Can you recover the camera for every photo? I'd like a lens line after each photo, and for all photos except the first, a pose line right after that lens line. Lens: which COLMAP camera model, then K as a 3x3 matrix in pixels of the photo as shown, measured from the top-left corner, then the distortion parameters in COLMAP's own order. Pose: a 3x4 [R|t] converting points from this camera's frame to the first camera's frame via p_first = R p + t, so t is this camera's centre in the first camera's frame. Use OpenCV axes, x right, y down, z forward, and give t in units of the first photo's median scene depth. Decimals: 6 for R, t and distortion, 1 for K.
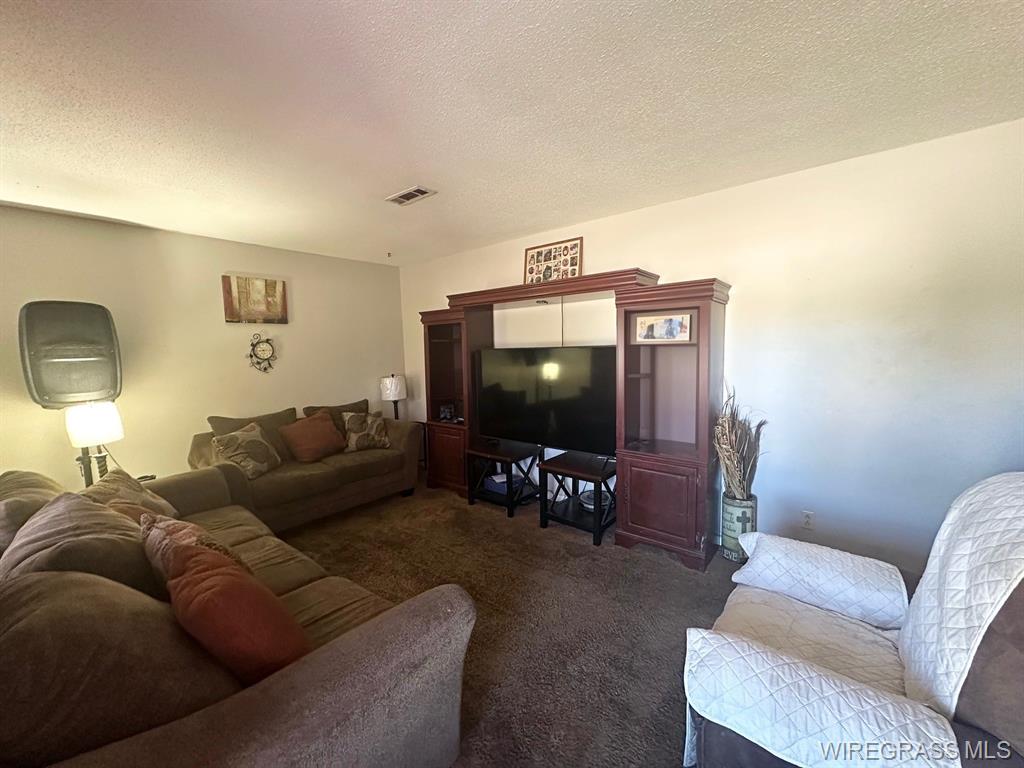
lens RADIAL K [[409.2, 0, 512.4], [0, 409.2, 381.4], [0, 0, 1]] dist [-0.002242, -0.000209]
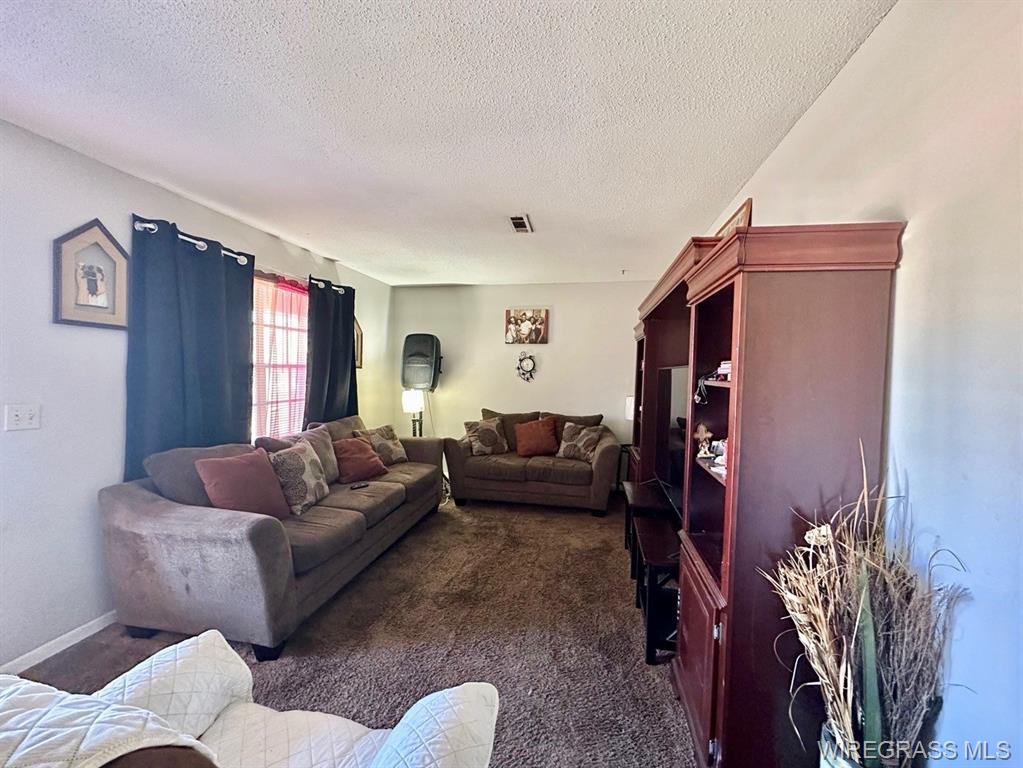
lens RADIAL K [[408.8, 0, 509.0], [0, 408.8, 381.6], [0, 0, 1]] dist [-0.002242, -0.000209]
pose [[0.477726, 0.058124, -0.876584, 0.505064], [-0.103991, 0.994535, 0.009272, -0.028171], [0.872333, 0.086727, 0.481159, 0.338104]]
